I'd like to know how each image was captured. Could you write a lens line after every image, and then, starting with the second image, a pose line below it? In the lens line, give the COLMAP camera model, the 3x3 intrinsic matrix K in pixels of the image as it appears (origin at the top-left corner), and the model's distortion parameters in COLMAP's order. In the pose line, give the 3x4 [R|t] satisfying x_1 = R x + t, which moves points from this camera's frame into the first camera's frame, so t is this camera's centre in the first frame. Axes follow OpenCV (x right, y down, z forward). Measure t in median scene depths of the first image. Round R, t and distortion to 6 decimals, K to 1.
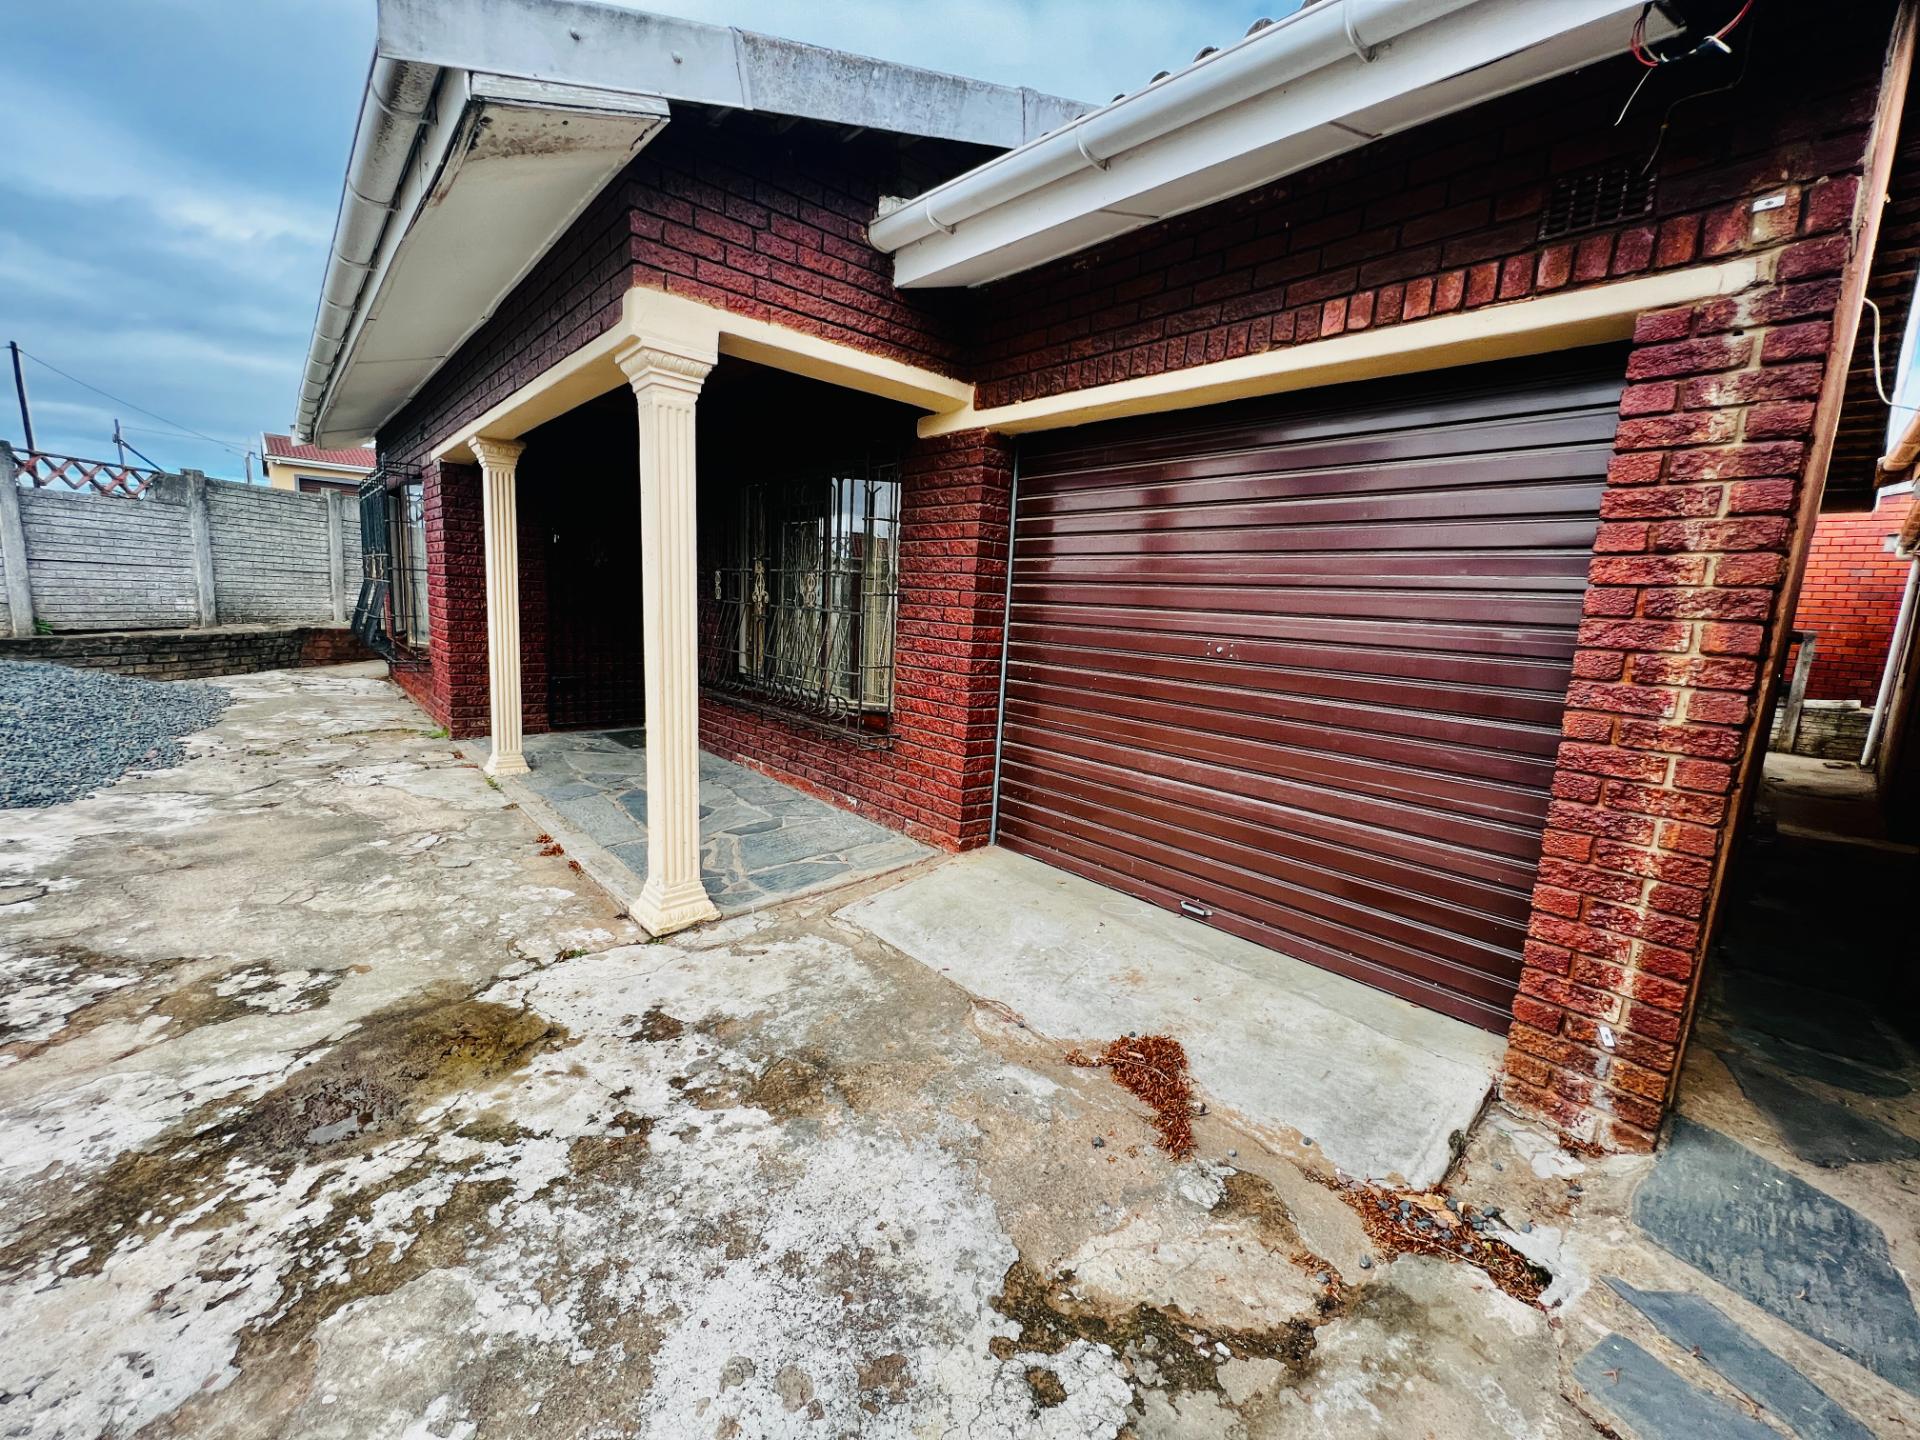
lens RADIAL K [[765.7, 0, 957.4], [0, 765.7, 717.6], [0, 0, 1]] dist [-0.002139, 0.000443]
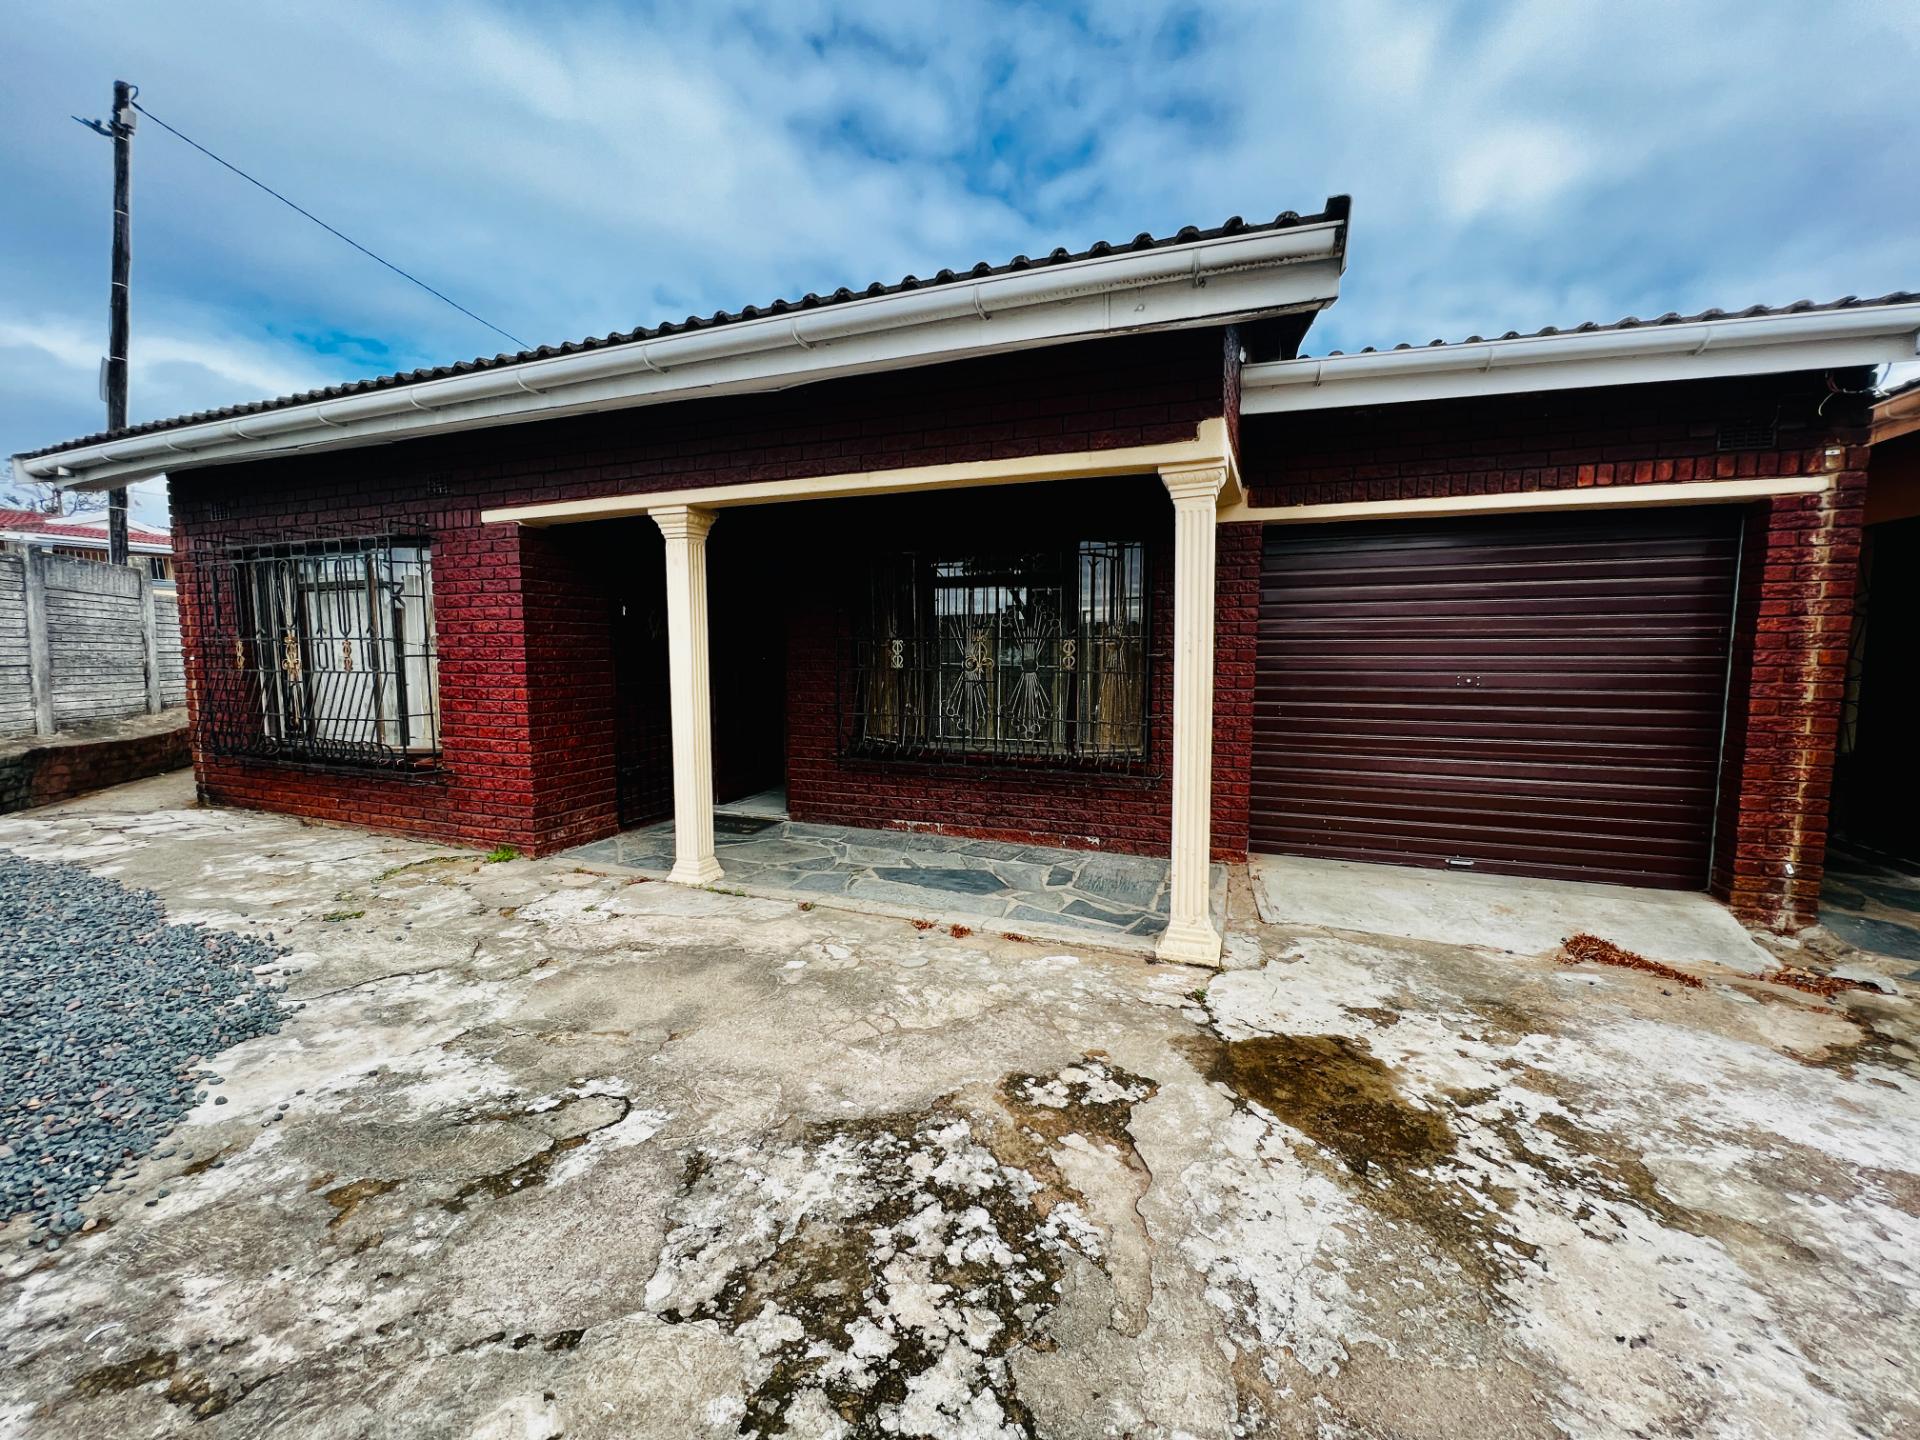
lens RADIAL K [[765.7, 0, 957.4], [0, 765.7, 717.6], [0, 0, 1]] dist [-0.002139, 0.000443]
pose [[0.893105, -0.095540, 0.439585, -1.729043], [0.116366, 0.992993, -0.020602, -0.149639], [-0.434536, 0.069553, 0.897965, 0.167875]]
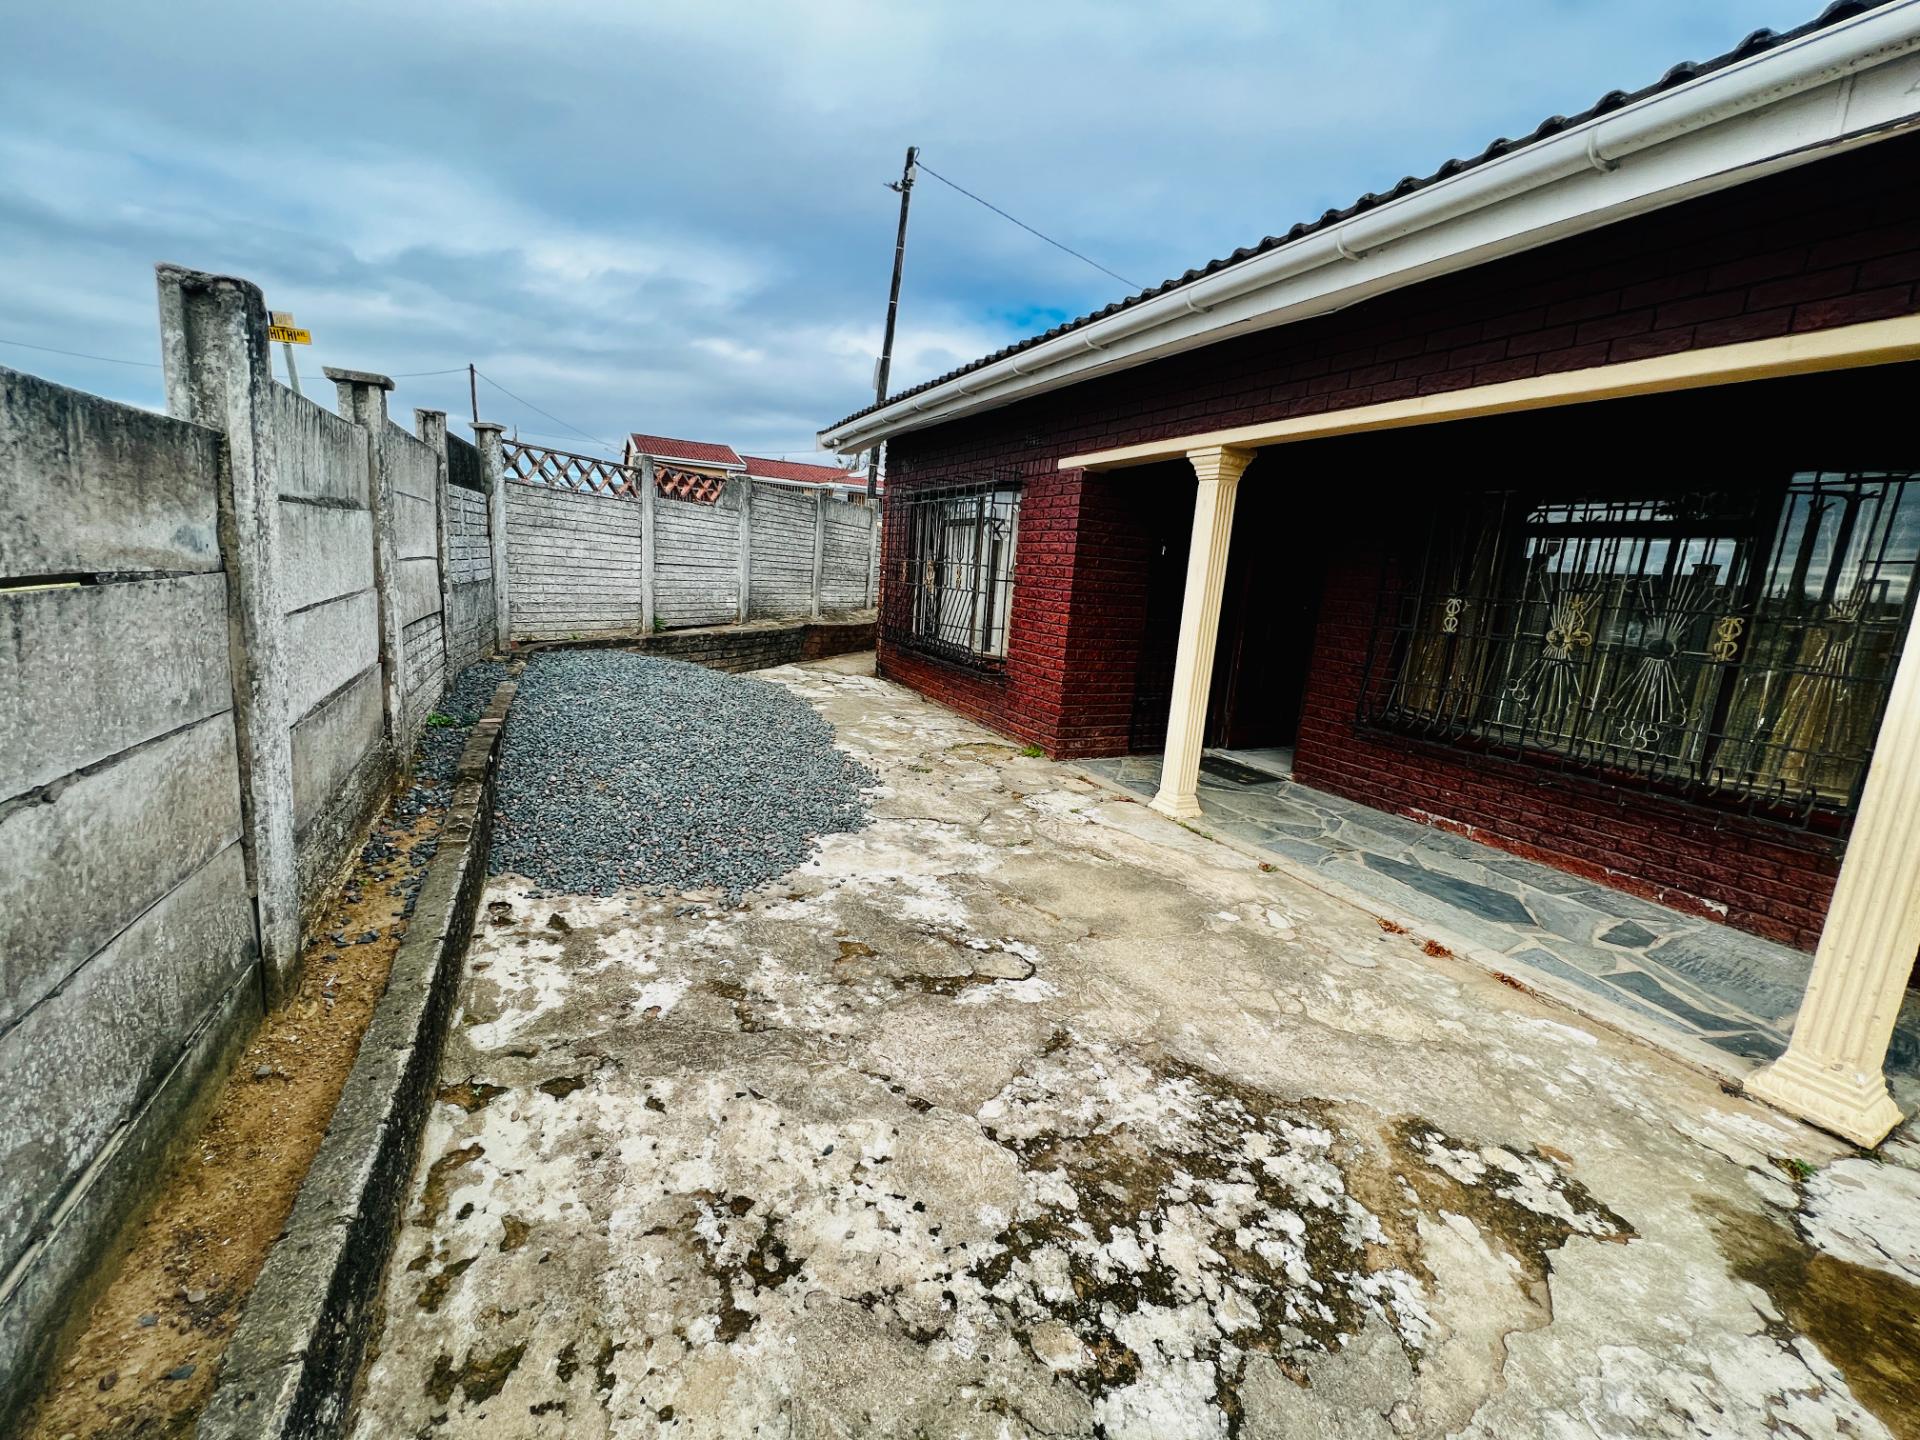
lens RADIAL K [[766.0, 0, 960.0], [0, 766.0, 718.2], [0, 0, 1]] dist [-0.000749, 0.000477]
pose [[0.965657, 0.064643, -0.251648, -1.538223], [-0.058725, 0.997794, 0.030967, -0.136439], [0.253095, -0.015126, 0.967323, 0.113895]]
